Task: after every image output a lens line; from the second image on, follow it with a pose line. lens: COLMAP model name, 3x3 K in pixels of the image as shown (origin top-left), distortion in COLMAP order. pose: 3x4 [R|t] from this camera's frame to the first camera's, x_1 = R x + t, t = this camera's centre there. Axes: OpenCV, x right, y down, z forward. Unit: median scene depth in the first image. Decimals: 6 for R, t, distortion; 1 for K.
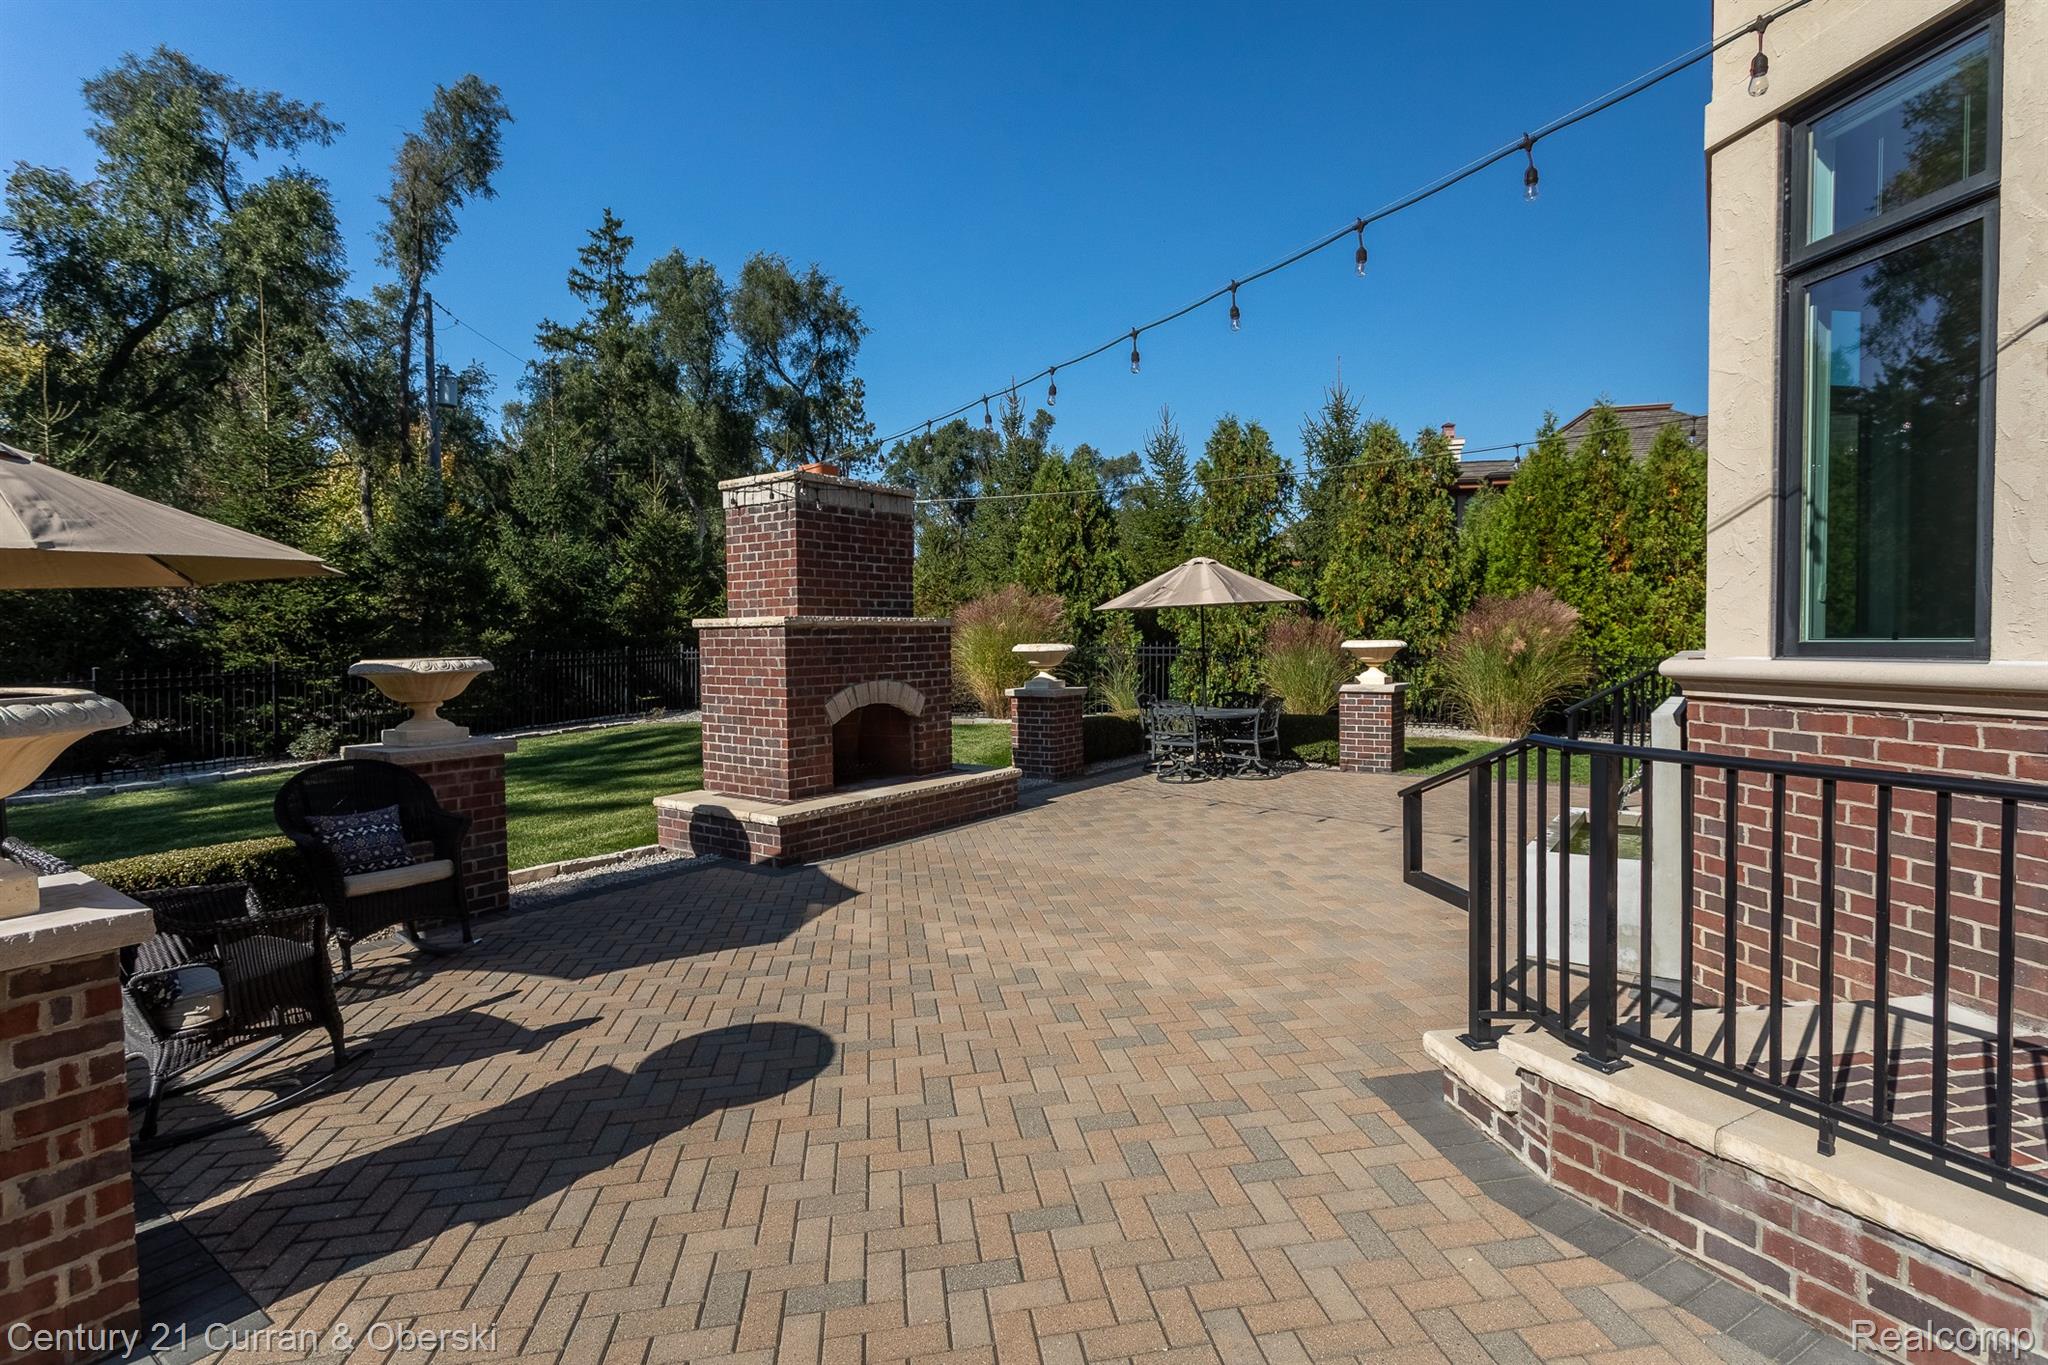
lens RADIAL K [[979.7, 0, 1014.0], [0, 979.7, 674.9], [0, 0, 1]] dist [0.010717, -0.005847]
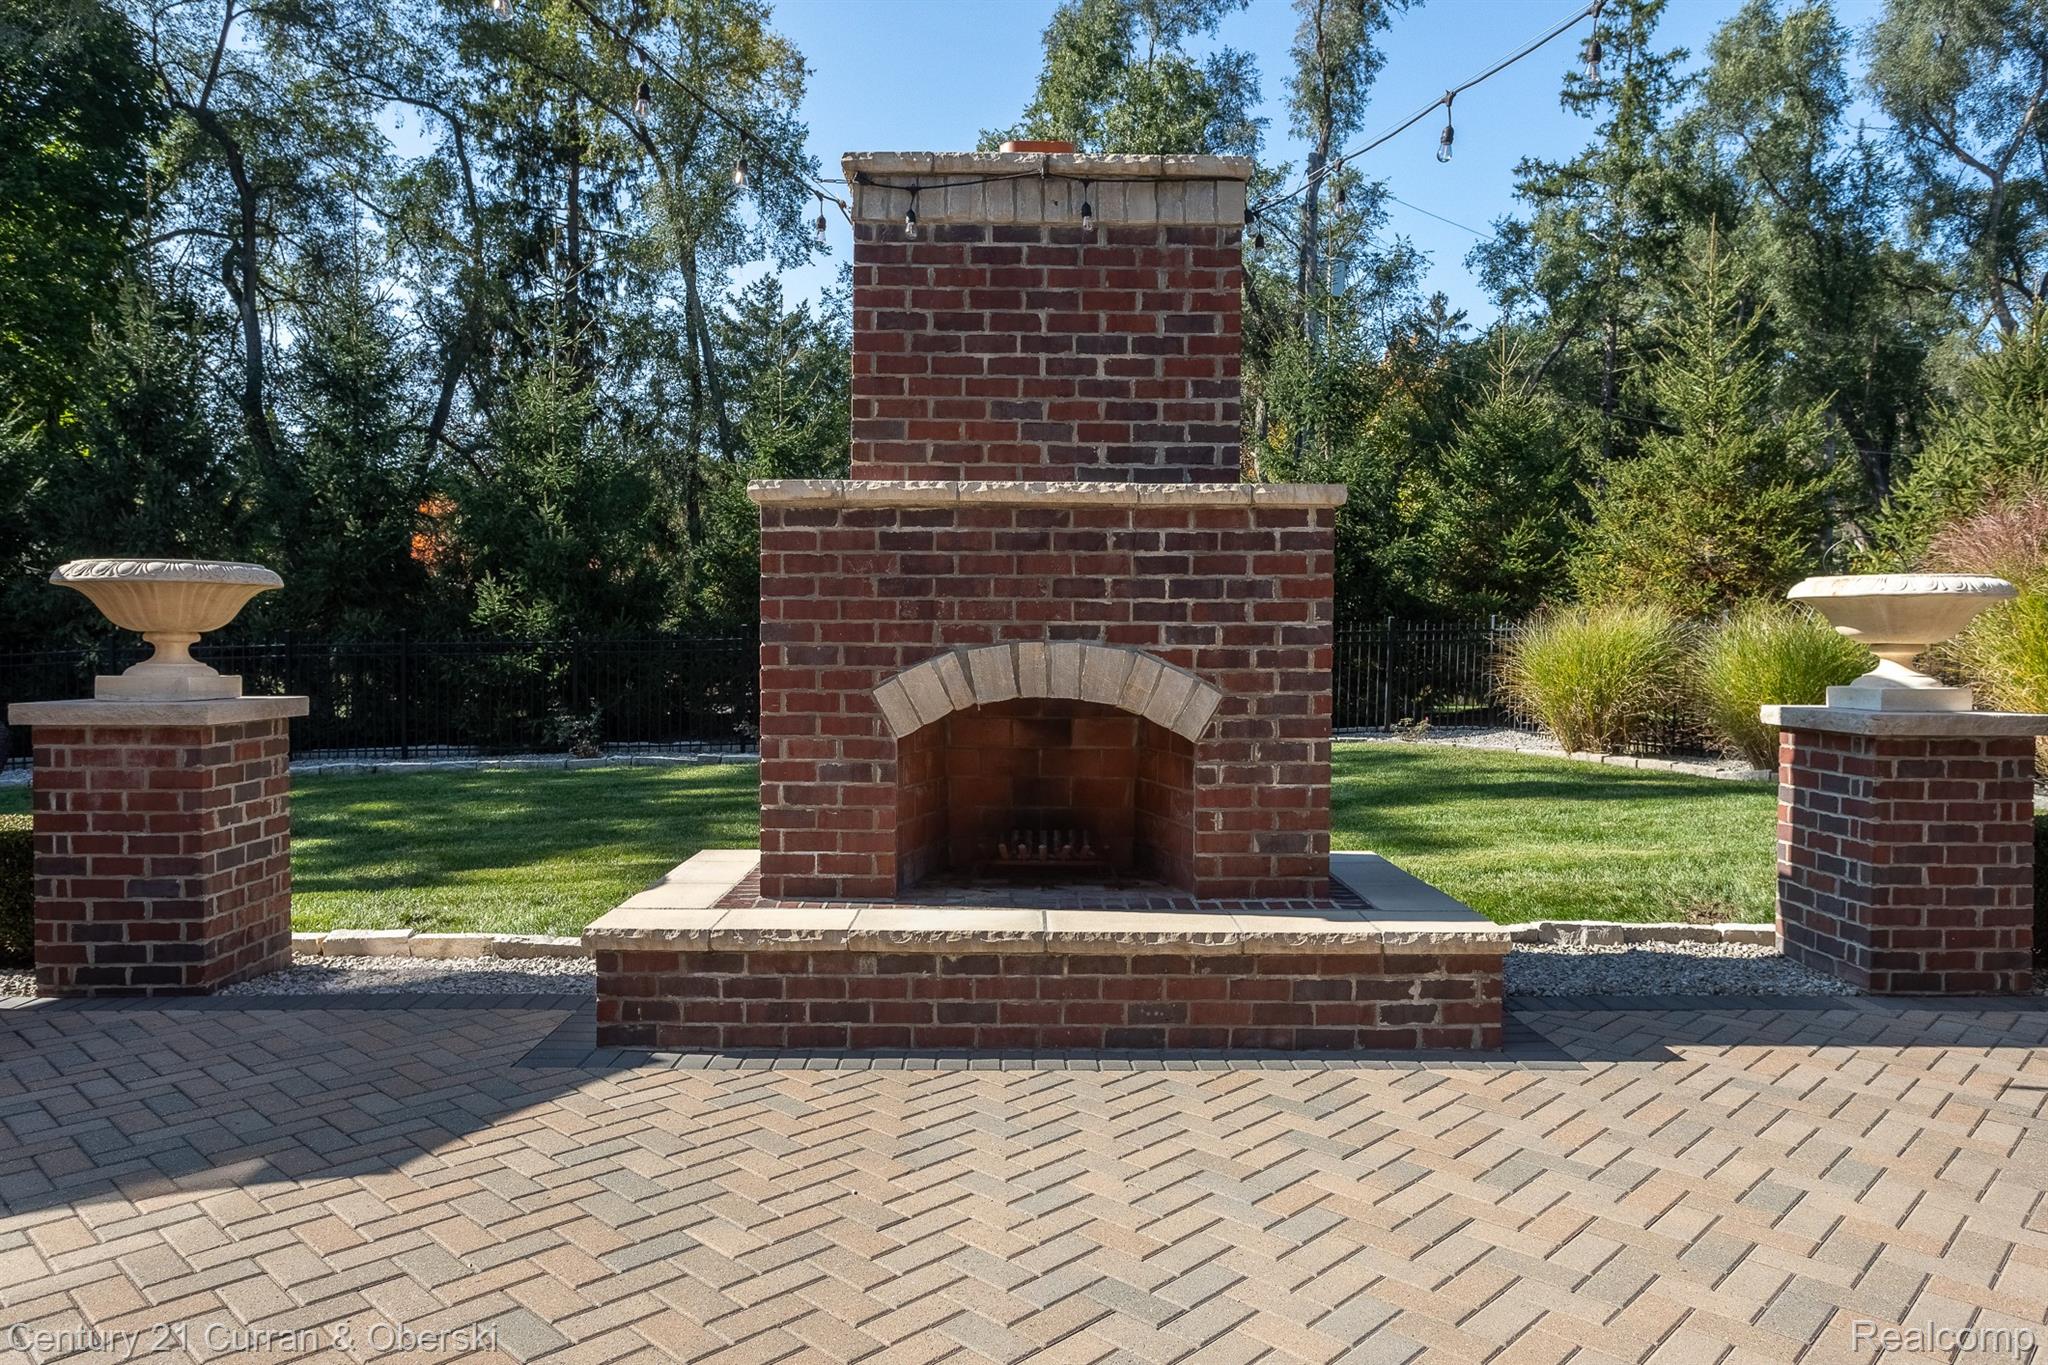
lens RADIAL K [[1336.2, 0, 1026.3], [0, 1336.2, 675.6], [0, 0, 1]] dist [-0.011035, -0.001031]
pose [[0.600112, 0.038931, -0.798968, 0.273246], [-0.045571, 0.998857, 0.014443, 0.011403], [0.798617, 0.027742, 0.601200, 0.622682]]
